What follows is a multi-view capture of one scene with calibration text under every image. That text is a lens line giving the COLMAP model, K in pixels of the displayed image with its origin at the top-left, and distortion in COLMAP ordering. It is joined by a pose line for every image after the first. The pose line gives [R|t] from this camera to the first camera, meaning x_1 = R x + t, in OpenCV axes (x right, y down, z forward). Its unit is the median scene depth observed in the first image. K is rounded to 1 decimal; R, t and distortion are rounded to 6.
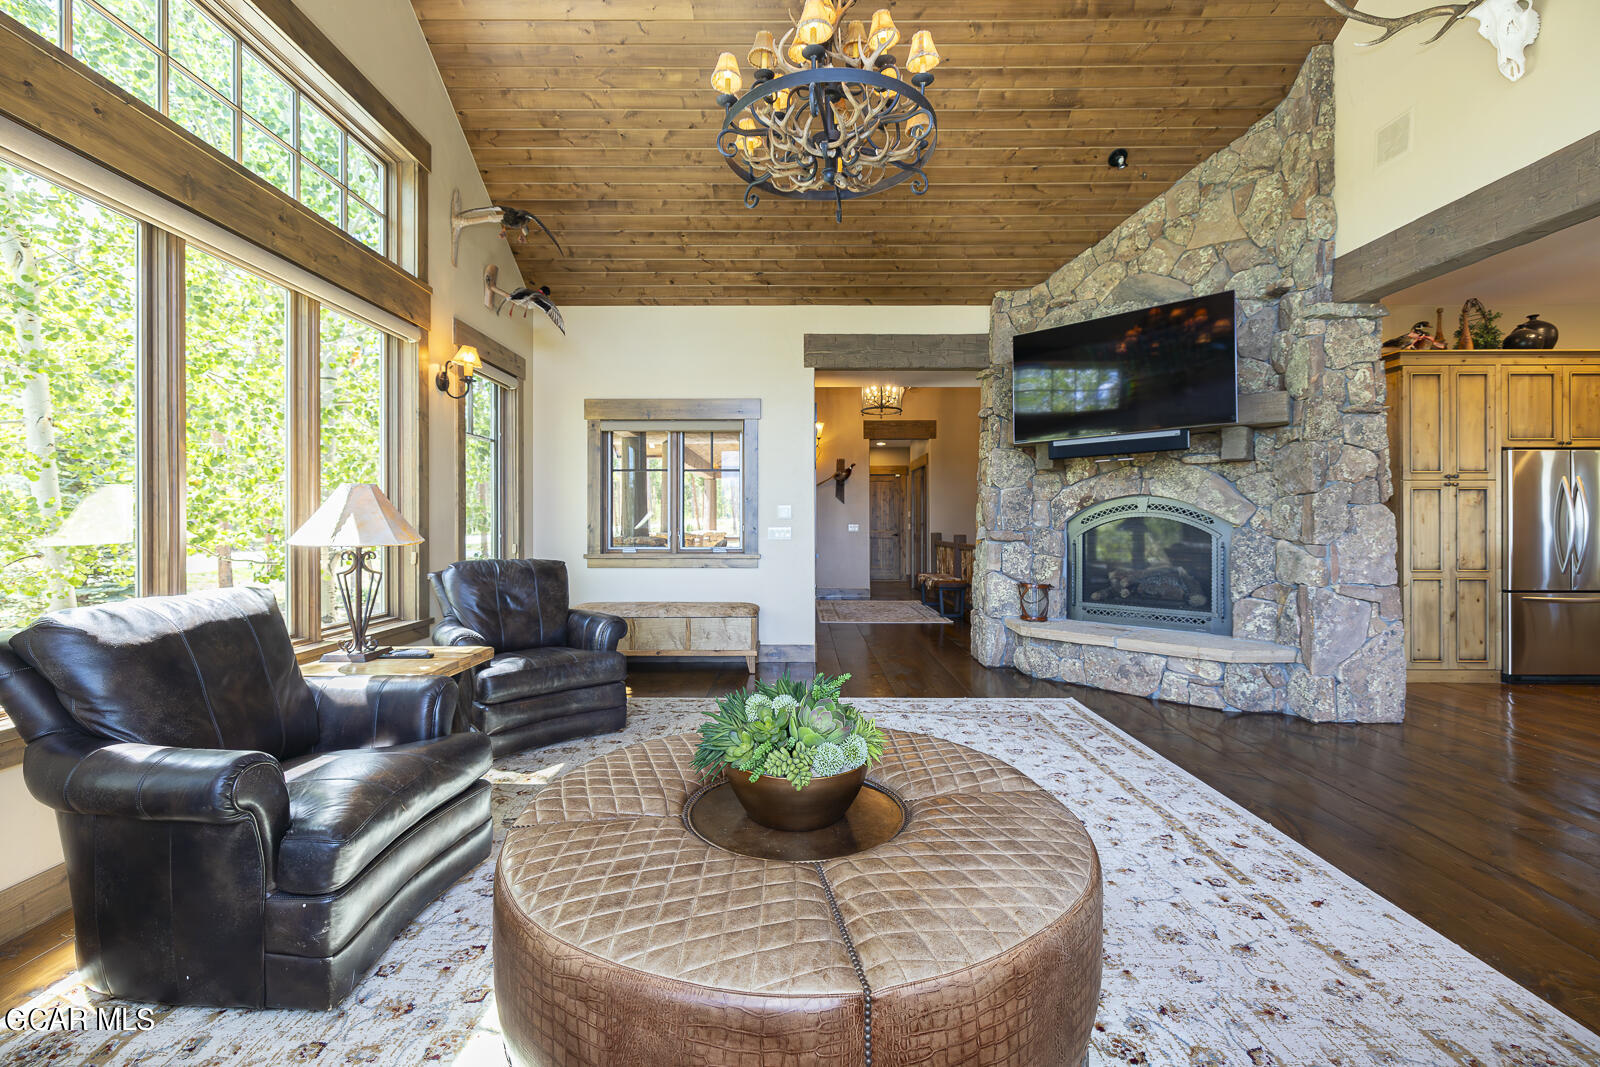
lens RADIAL K [[670.9, 0, 798.2], [0, 670.9, 526.8], [0, 0, 1]] dist [0.000528, -0.000204]
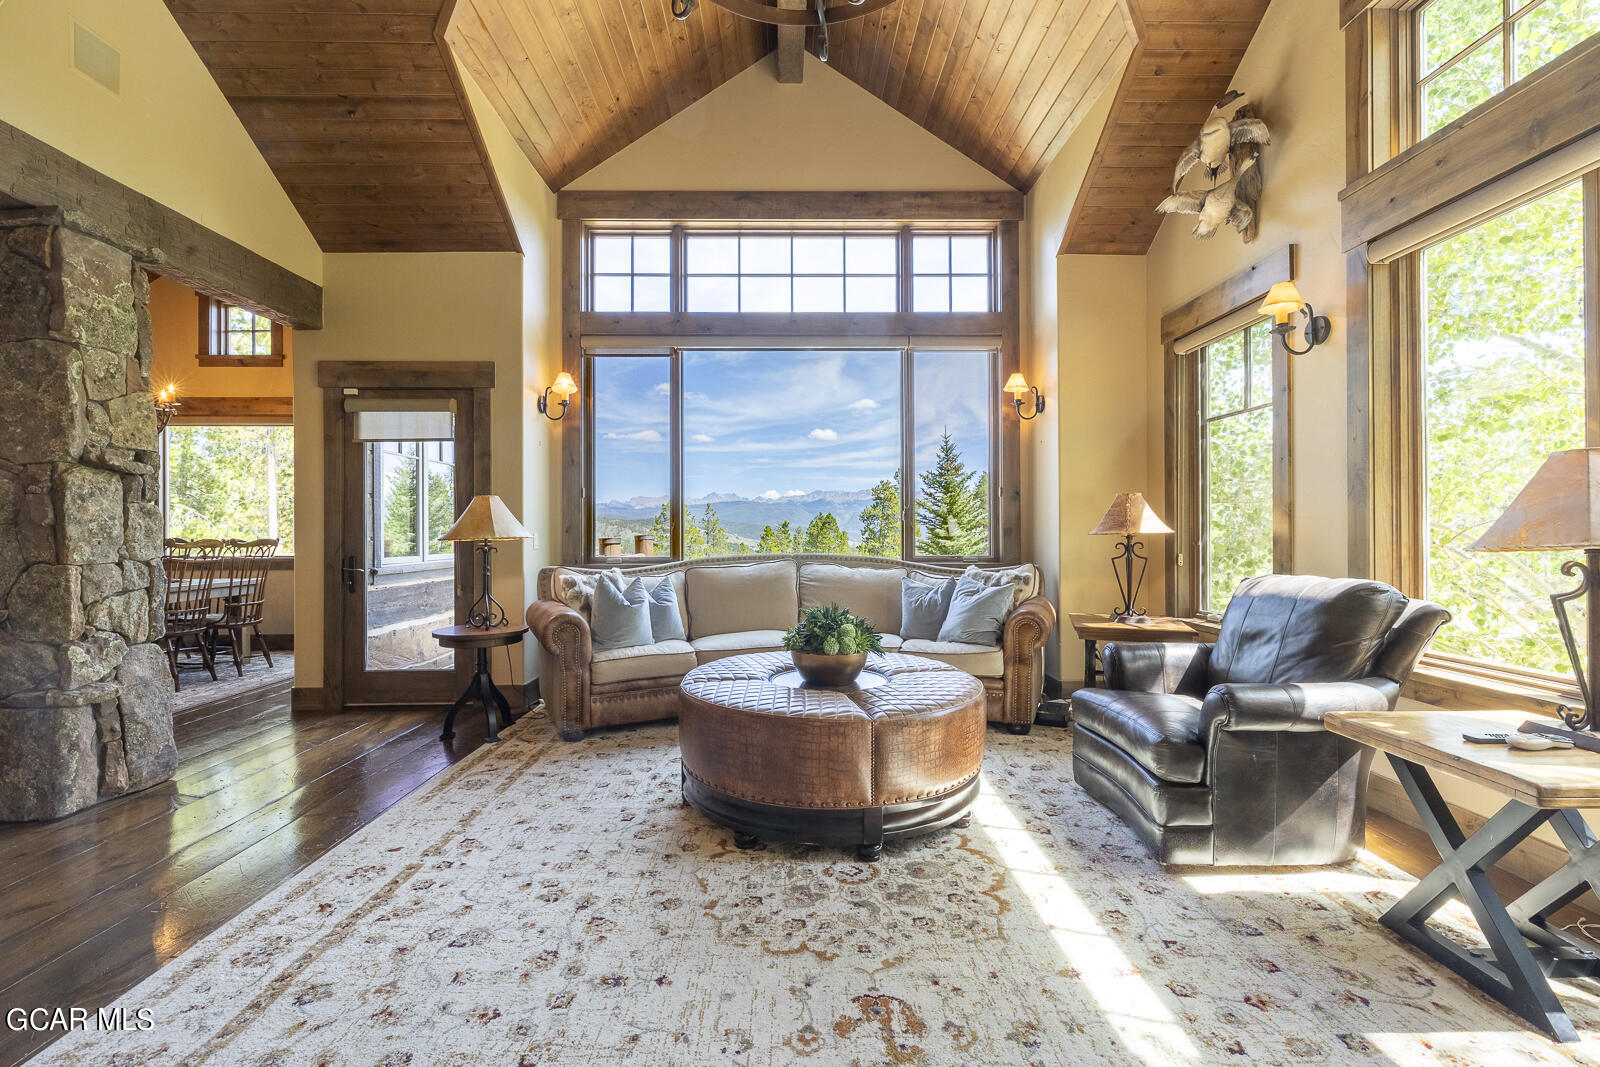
lens RADIAL K [[678.9, 0, 797.2], [0, 678.9, 531.4], [0, 0, 1]] dist [0.000378, -0.000055]
pose [[-0.999885, 0.004138, -0.014588, 0.038360], [0.004065, 0.999979, 0.005024, 0.001140], [0.014609, 0.004964, -0.999881, 0.972778]]
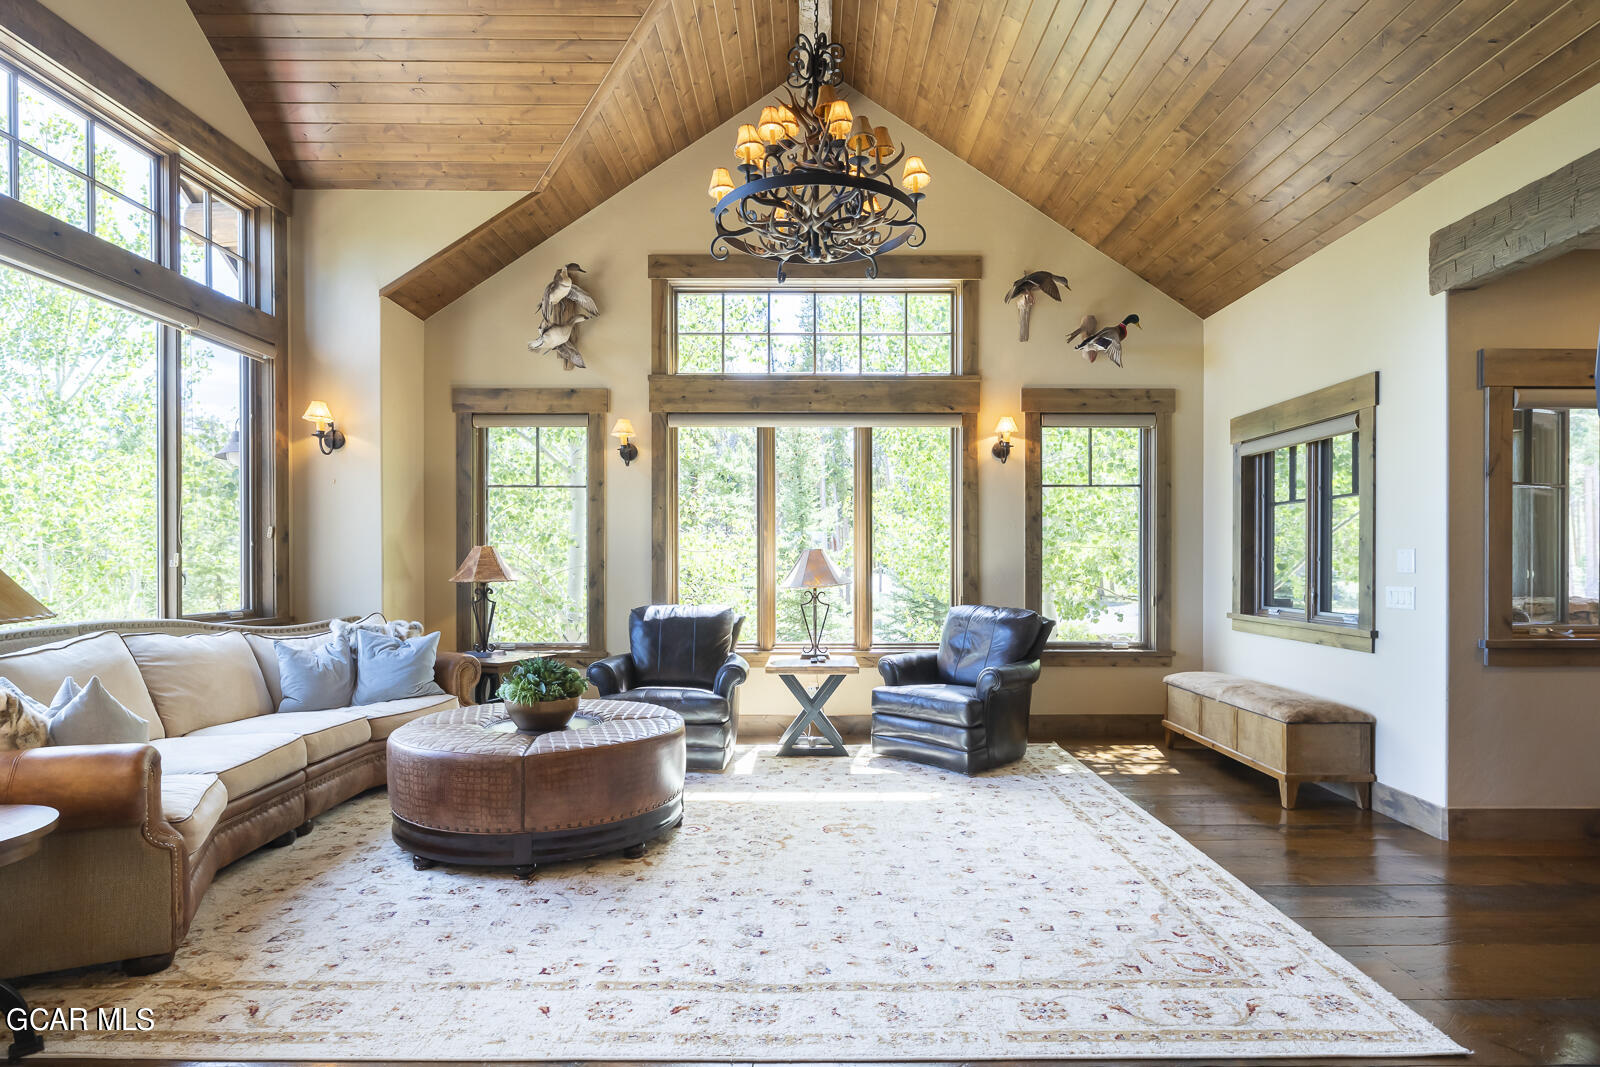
lens RADIAL K [[874.3, 0, 817.9], [0, 874.3, 558.7], [0, 0, 1]] dist [0.000442, 0.000252]
pose [[0.012476, -0.001509, -0.999921, 0.870382], [-0.006454, 0.999978, -0.001590, -0.022326], [0.999901, 0.006474, 0.012466, 0.599067]]
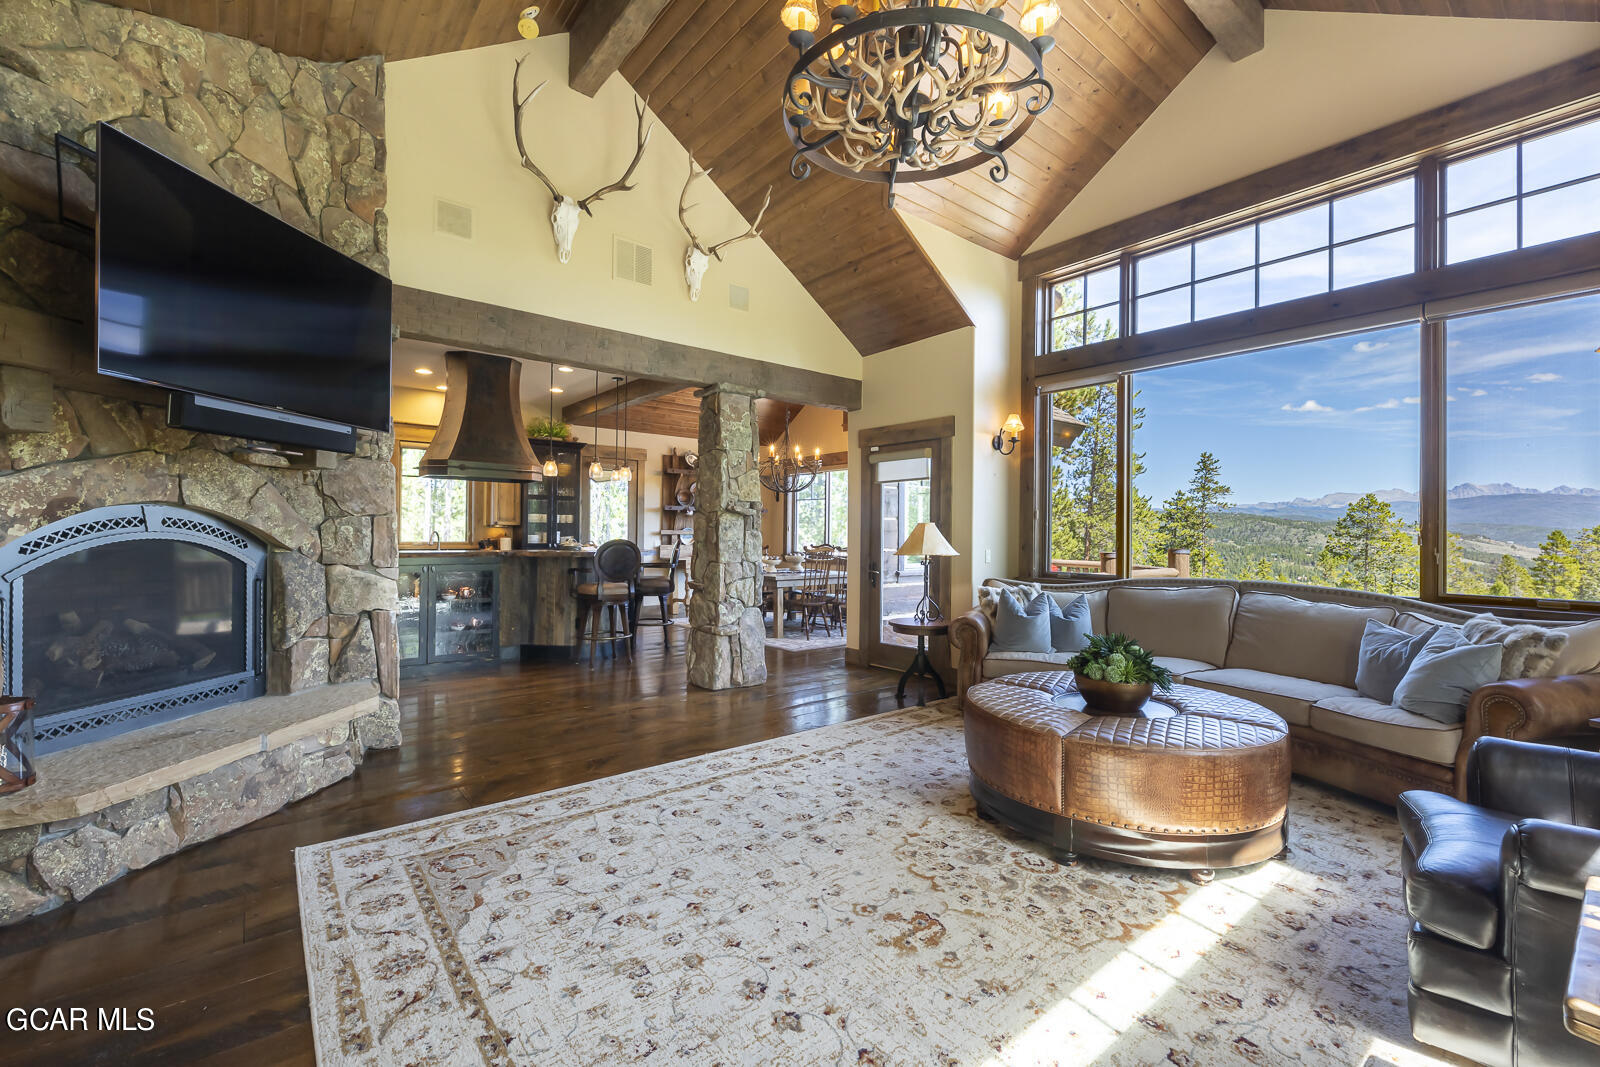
lens RADIAL K [[669.4, 0, 793.6], [0, 669.4, 530.8], [0, 0, 1]] dist [0.001710, 0.000244]
pose [[-0.624438, -0.002875, 0.781069, -0.315217], [-0.004260, 0.999991, 0.000275, -0.026185], [-0.781063, -0.003155, -0.624444, 0.991120]]
